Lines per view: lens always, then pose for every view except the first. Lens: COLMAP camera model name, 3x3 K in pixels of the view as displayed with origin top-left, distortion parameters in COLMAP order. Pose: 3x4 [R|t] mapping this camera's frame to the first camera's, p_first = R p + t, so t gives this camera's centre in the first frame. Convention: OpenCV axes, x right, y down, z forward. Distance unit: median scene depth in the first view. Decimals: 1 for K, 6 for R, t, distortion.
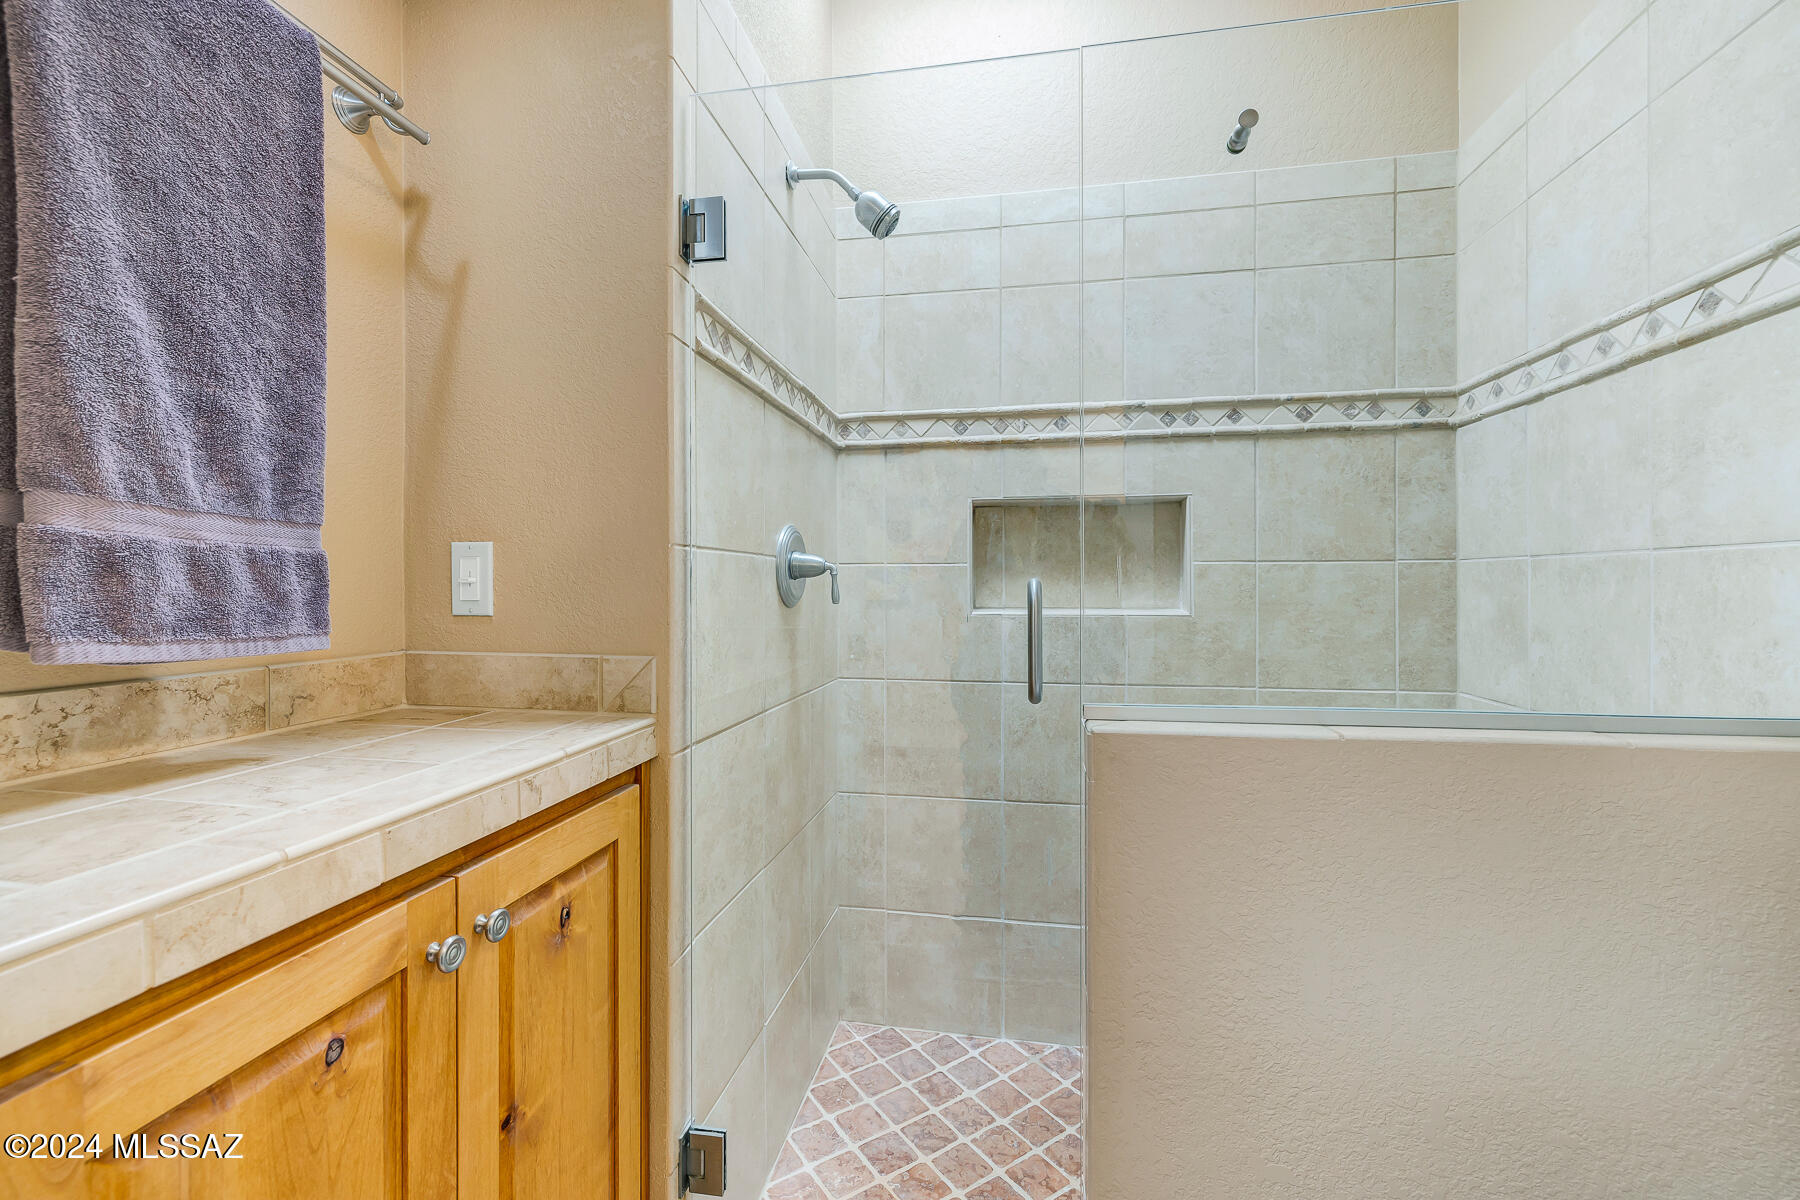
lens RADIAL K [[764.1, 0, 892.8], [0, 764.1, 592.3], [0, 0, 1]] dist [0.000953, 0.000115]
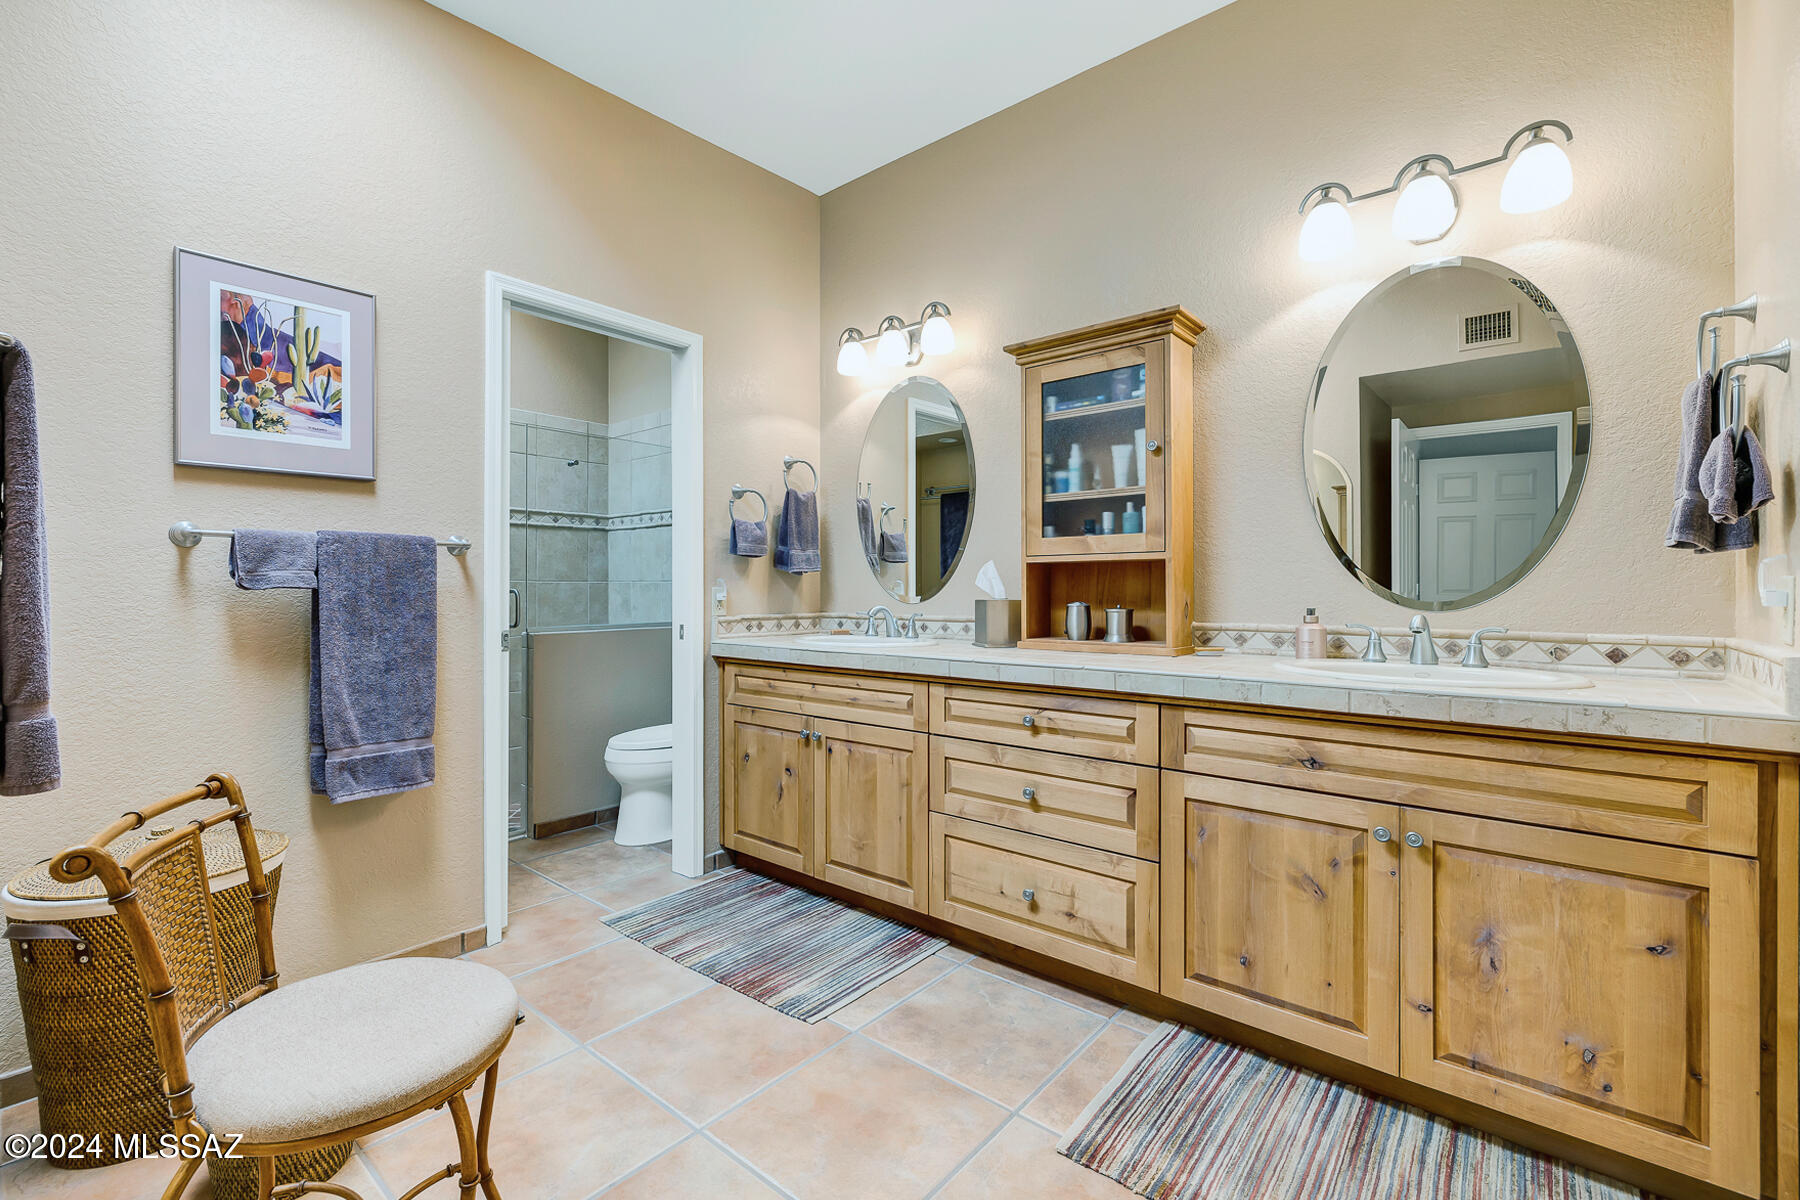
lens RADIAL K [[764.1, 0, 897.6], [0, 764.1, 595.2], [0, 0, 1]] dist [0.000953, 0.000115]
pose [[0.490699, 0.000089, 0.871329, -1.052753], [0.000823, 1.000000, -0.000565, 0.006891], [-0.871329, 0.000995, 0.490699, -1.144211]]
